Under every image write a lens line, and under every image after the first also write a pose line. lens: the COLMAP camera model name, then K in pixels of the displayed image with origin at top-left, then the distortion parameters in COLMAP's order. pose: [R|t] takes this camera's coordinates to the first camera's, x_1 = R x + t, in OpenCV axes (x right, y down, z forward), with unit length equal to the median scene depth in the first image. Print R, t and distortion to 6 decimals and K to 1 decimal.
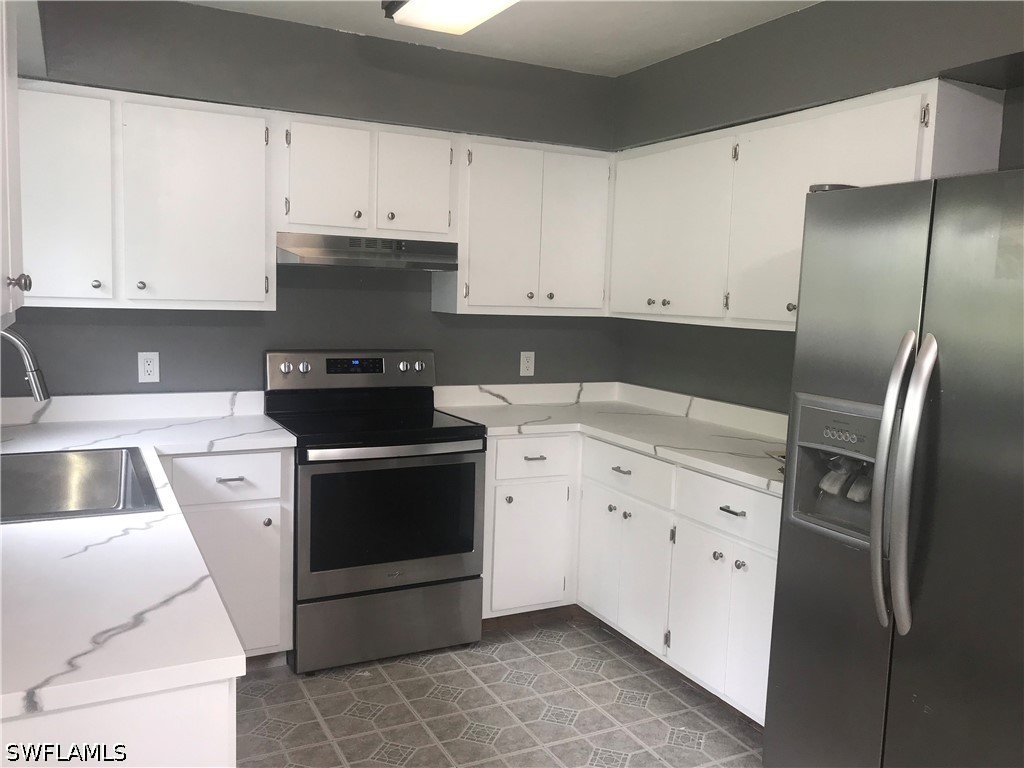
lens RADIAL K [[848.9, 0, 523.9], [0, 848.9, 360.7], [0, 0, 1]] dist [0.016026, 0.000006]
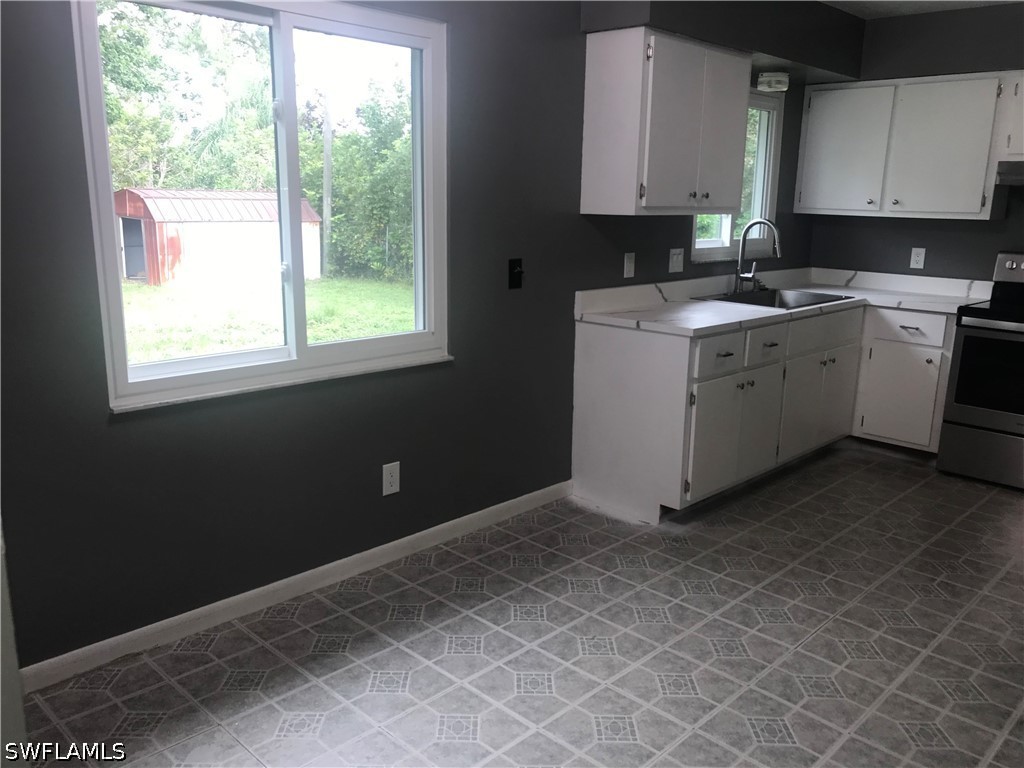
lens RADIAL K [[833.4, 0, 511.2], [0, 833.4, 388.2], [0, 0, 1]] dist [0.009769, -0.002400]
pose [[0.307487, 0.191609, -0.932061, 0.763243], [-0.092056, 0.980912, 0.171282, 0.046179], [0.947089, 0.033135, 0.319257, -0.154188]]
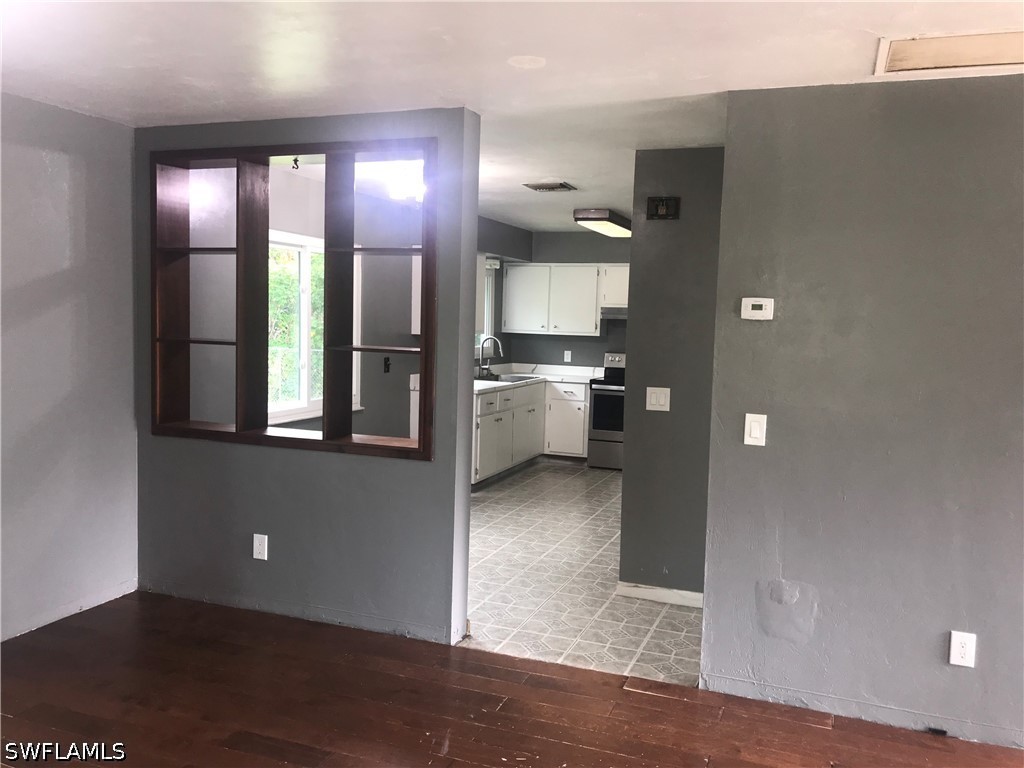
lens RADIAL K [[844.4, 0, 512.0], [0, 844.4, 384.0], [0, 0, 1]] dist [0.309916, -0.000634]
pose [[0.655954, 0.050954, -0.753079, 1.519301], [-0.072081, 0.997388, 0.004699, 0.097221], [0.751351, 0.051200, 0.657913, -0.949116]]
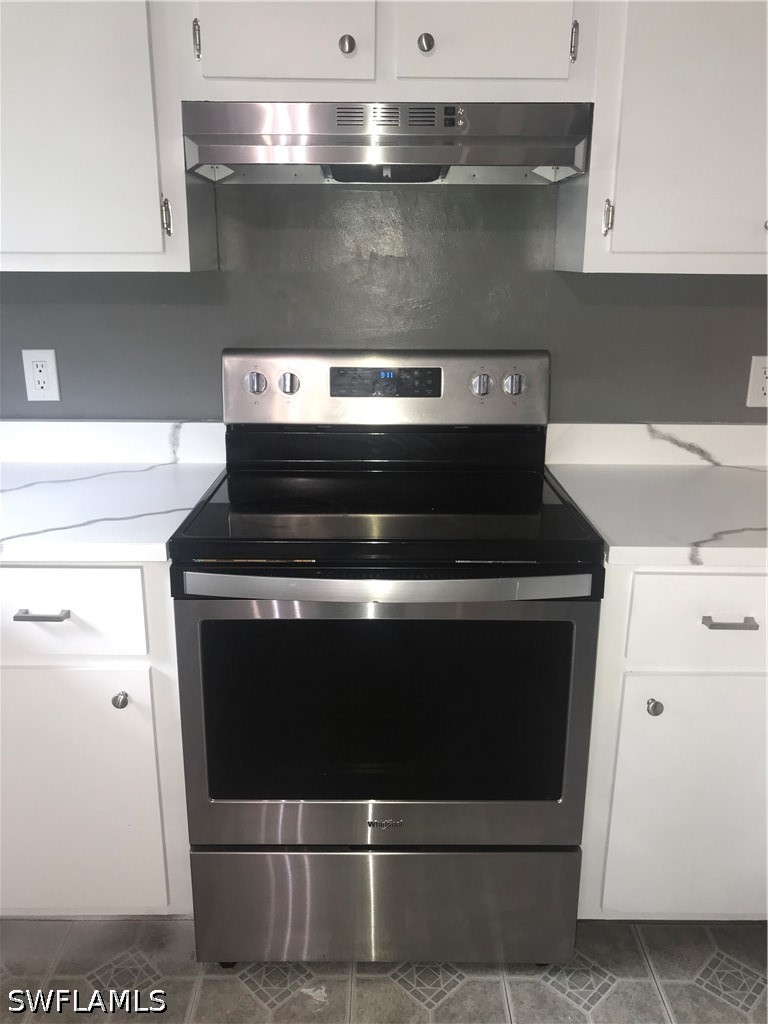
lens RADIAL K [[833.4, 0, 380.3], [0, 833.4, 506.7], [0, 0, 1]] dist [0.009769, -0.002400]
pose [[0.881991, 0.106677, -0.459033, 0.045331], [-0.016736, 0.980519, 0.195710, -0.020463], [0.470969, -0.164932, 0.866594, 0.585822]]
